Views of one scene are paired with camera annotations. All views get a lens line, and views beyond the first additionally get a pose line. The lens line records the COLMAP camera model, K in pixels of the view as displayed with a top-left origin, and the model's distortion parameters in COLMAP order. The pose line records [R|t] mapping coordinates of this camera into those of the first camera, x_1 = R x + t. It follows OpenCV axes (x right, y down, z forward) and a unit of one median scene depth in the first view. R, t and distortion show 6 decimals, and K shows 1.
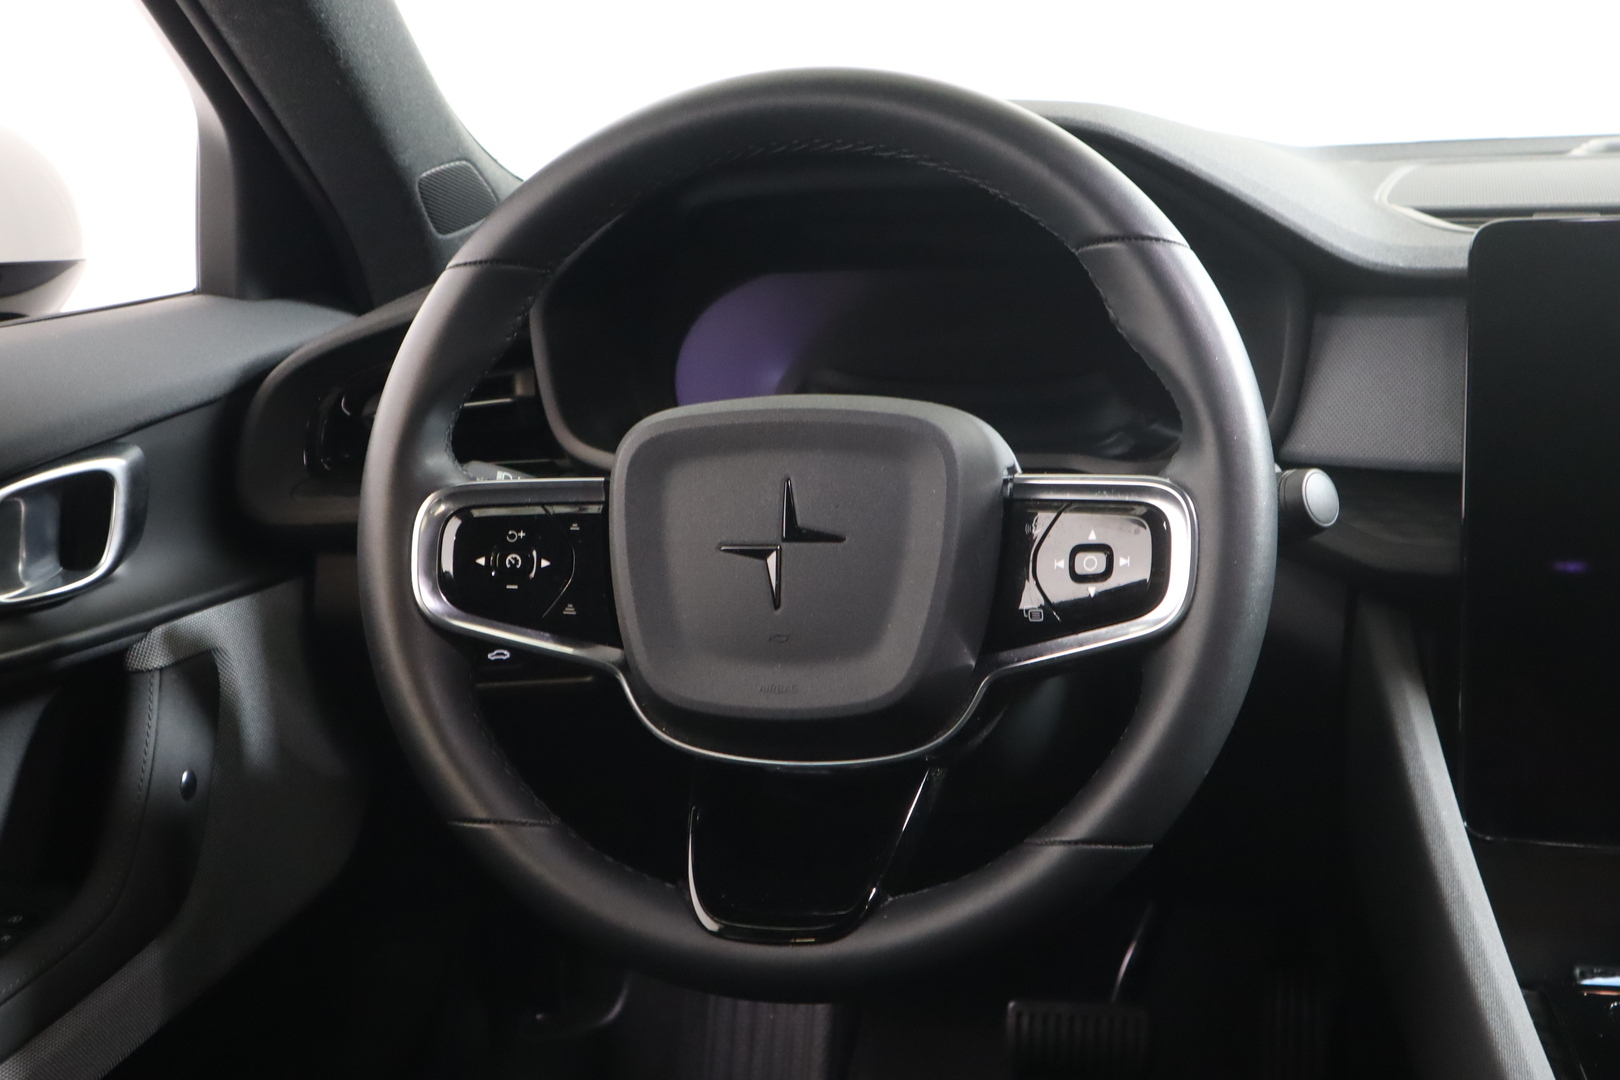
lens RADIAL K [[2079.6, 0, 810.0], [0, 2079.6, 540.0], [0, 0, 1]] dist [0.005228, 0.055117]
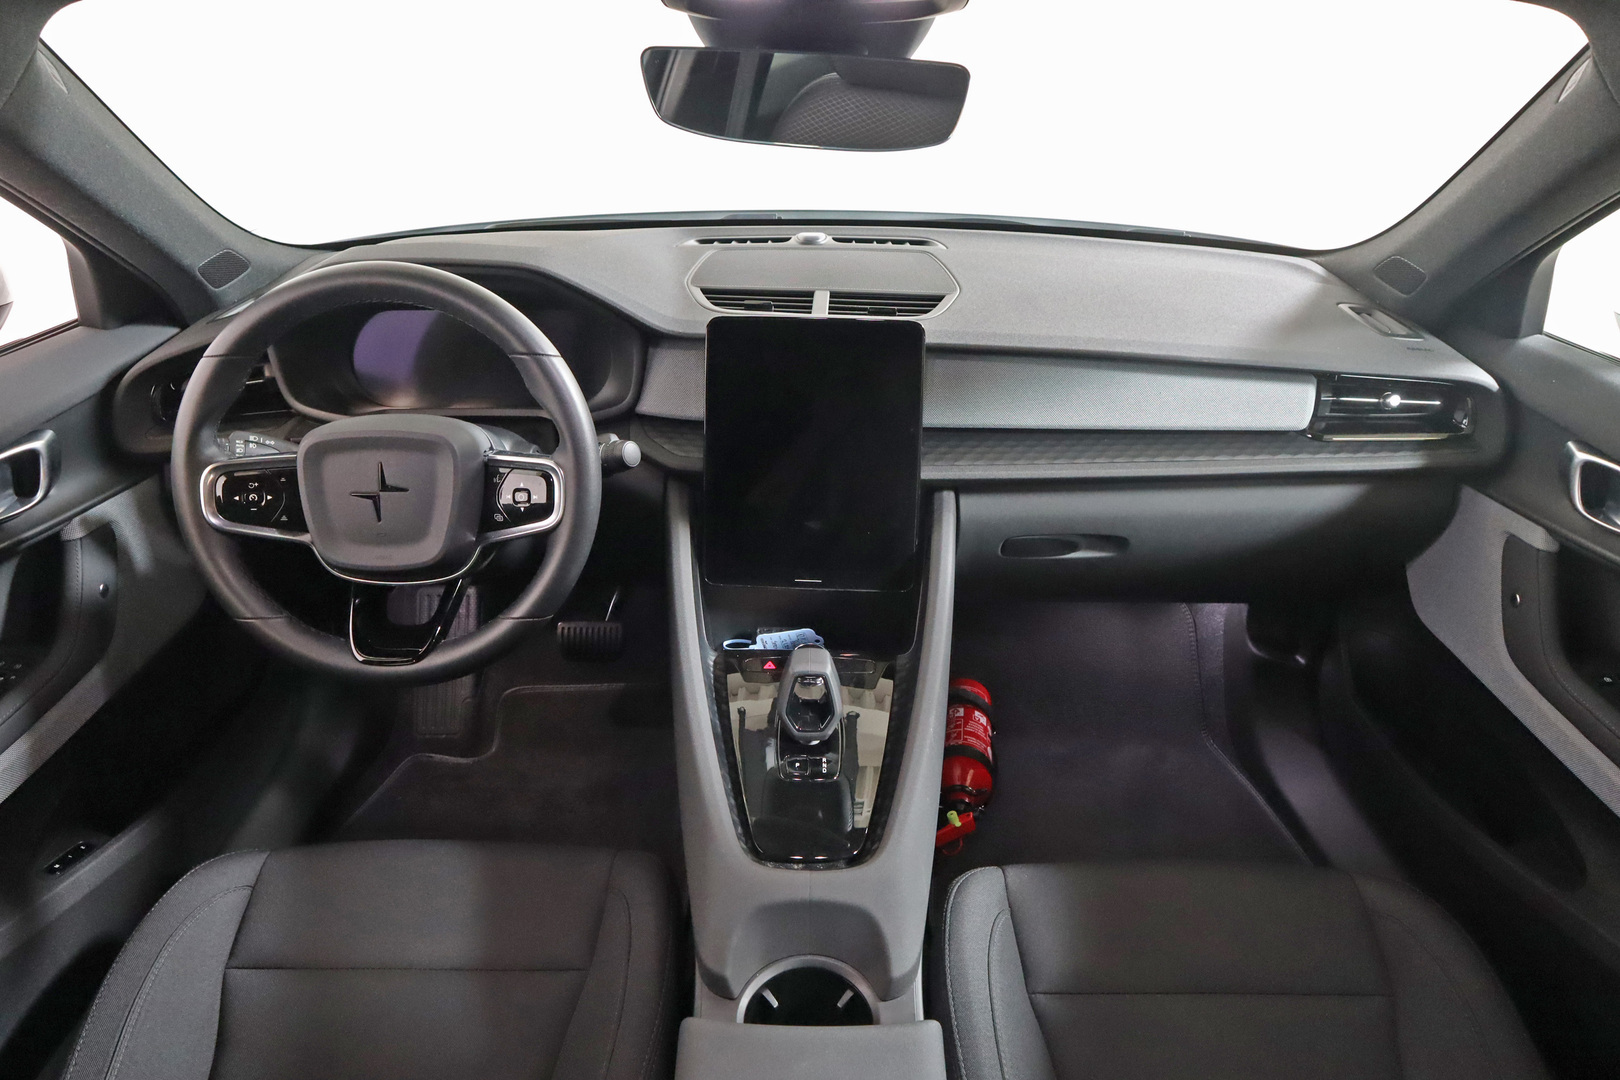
lens RADIAL K [[1103.4, 0, 810.0], [0, 1103.4, 540.0], [0, 0, 1]] dist [0.002760, 0.002488]
pose [[0.970235, -0.054635, 0.235921, 0.142575], [0.001290, 0.975370, 0.220572, -0.195812], [-0.242161, -0.213702, 0.946409, -0.226323]]
